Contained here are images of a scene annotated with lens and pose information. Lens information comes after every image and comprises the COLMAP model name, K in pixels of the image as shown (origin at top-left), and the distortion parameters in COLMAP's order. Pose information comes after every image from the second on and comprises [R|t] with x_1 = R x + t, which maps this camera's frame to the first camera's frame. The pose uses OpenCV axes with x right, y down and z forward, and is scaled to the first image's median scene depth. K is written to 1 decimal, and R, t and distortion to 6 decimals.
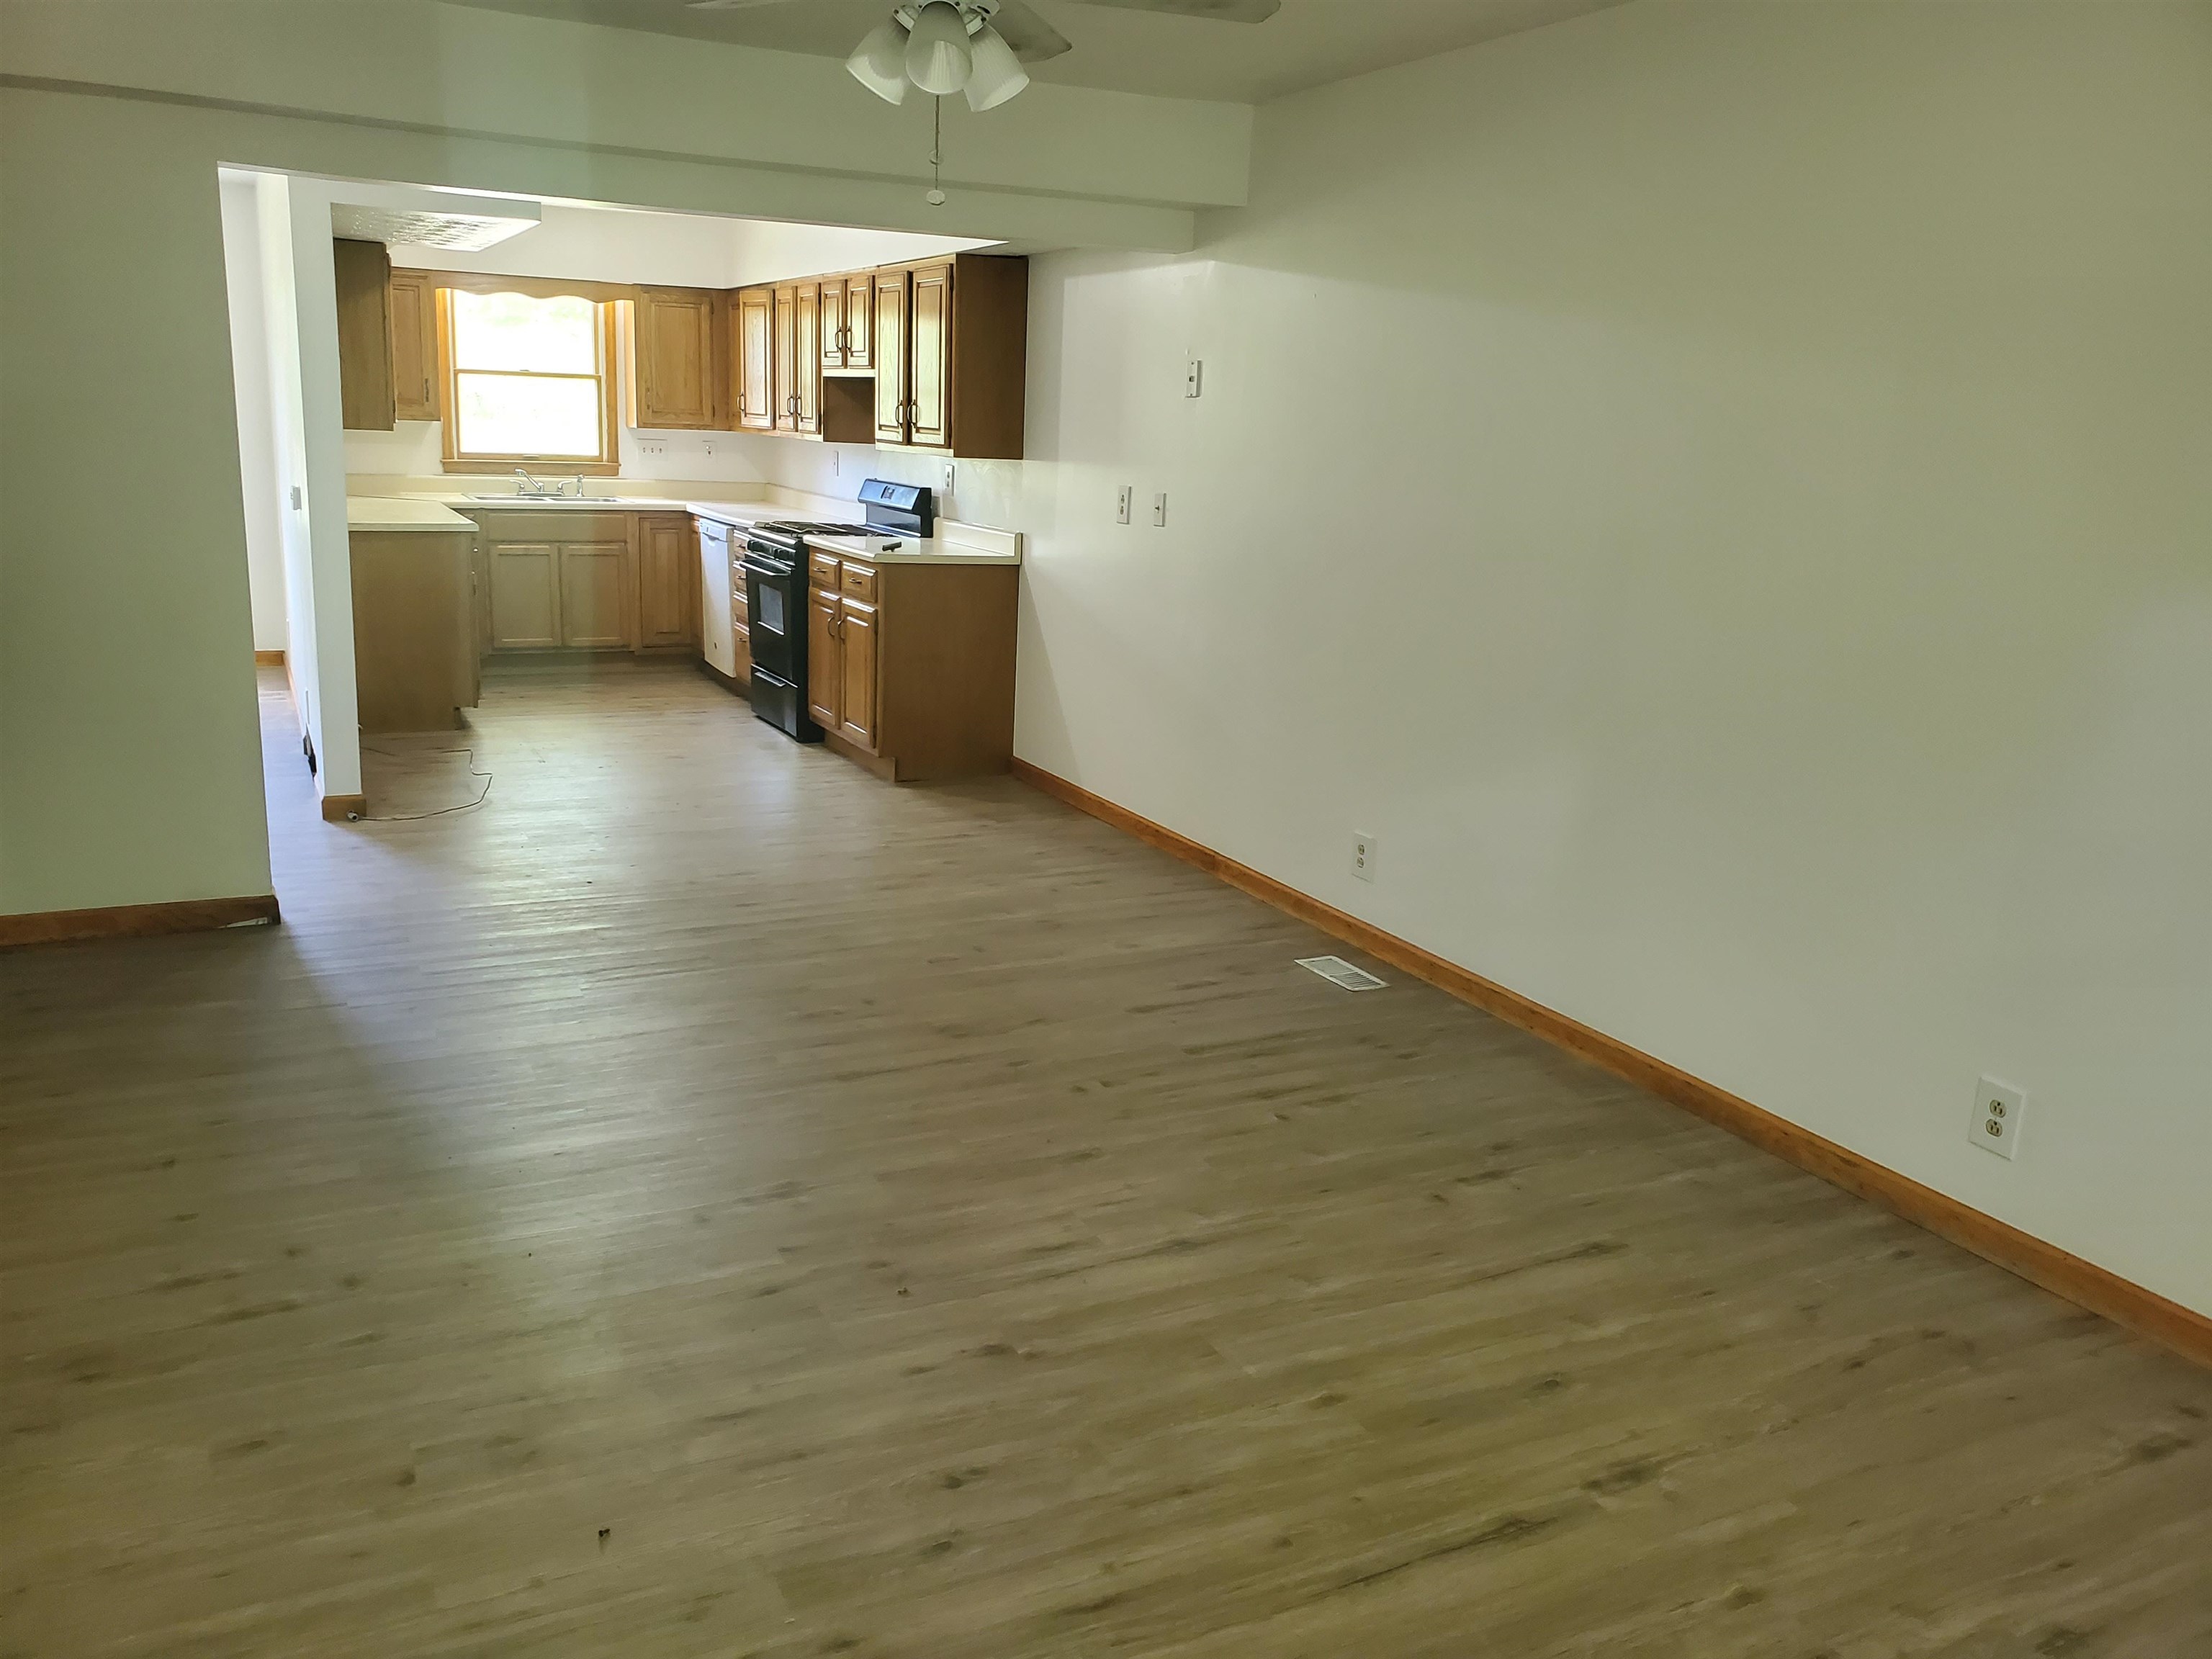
lens RADIAL K [[1749.0, 0, 1116.4], [0, 1749.0, 821.7], [0, 0, 1]] dist [0.028274, -0.007955]
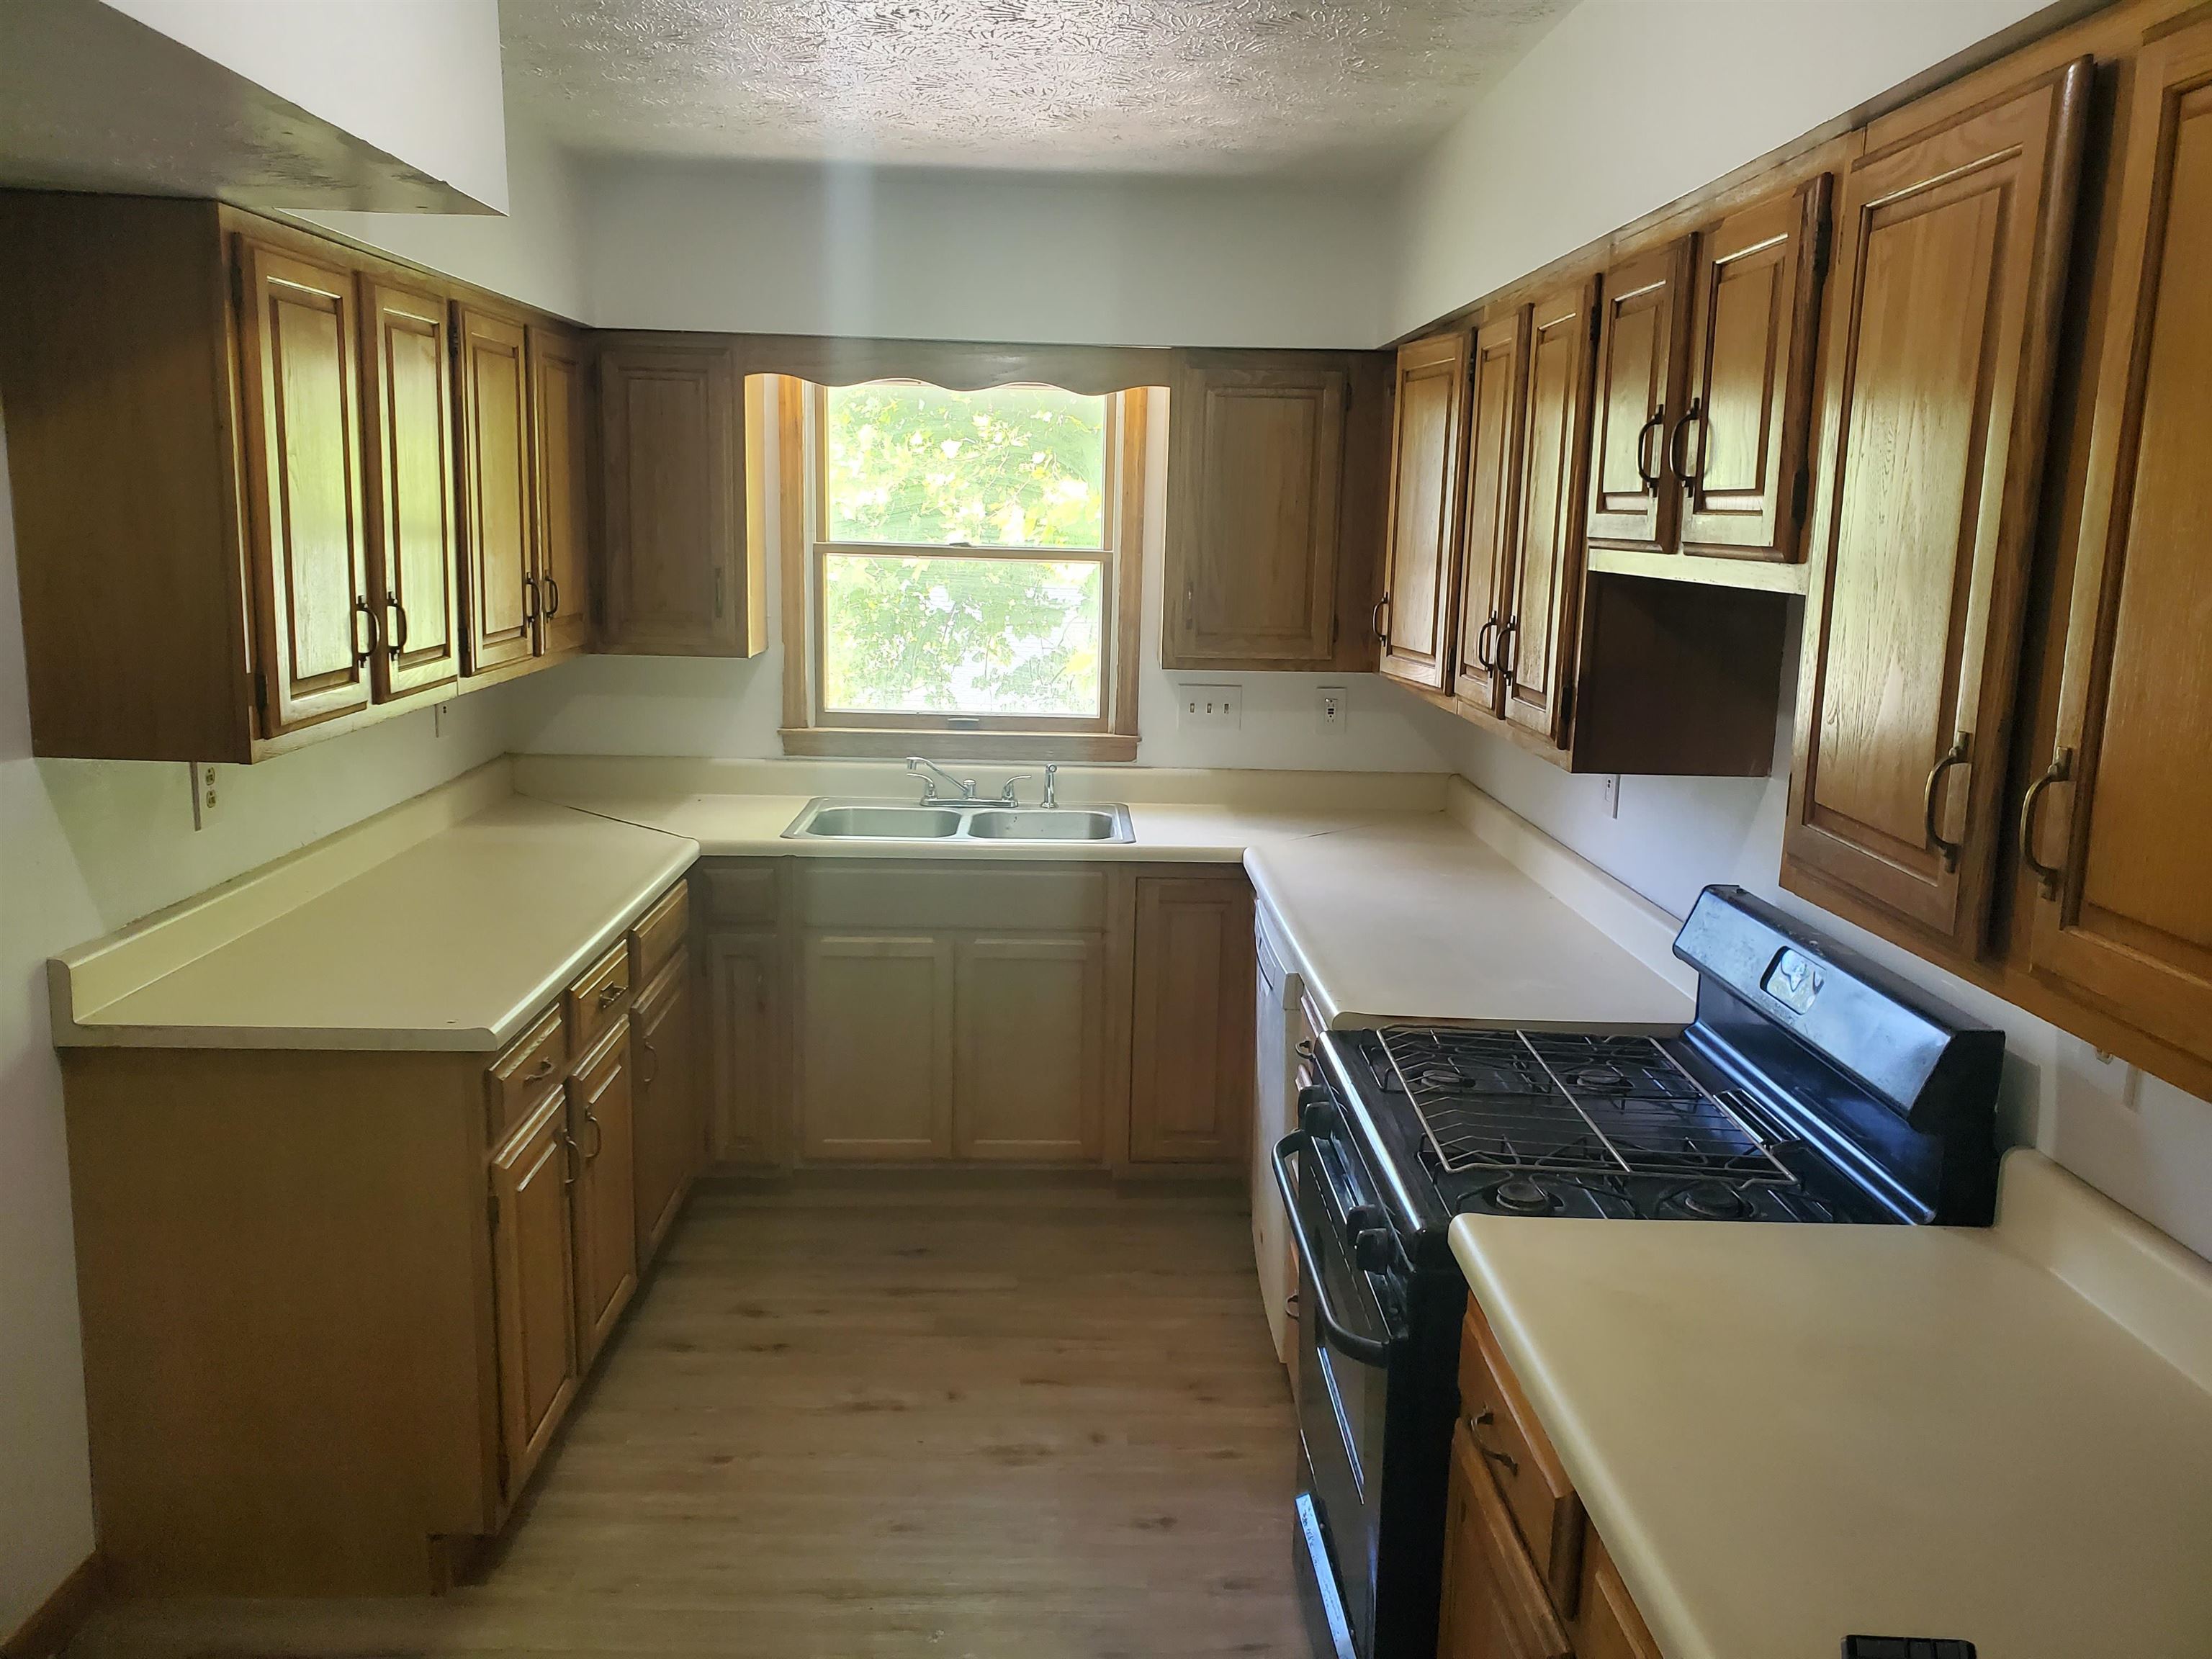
lens RADIAL K [[1749.0, 0, 1111.8], [0, 1749.0, 835.9], [0, 0, 1]] dist [0.028274, -0.007955]
pose [[0.906806, 0.059540, -0.417322, -0.100919], [-0.085416, 0.995392, -0.043587, -0.169064], [0.412804, 0.075171, 0.907713, 0.622042]]
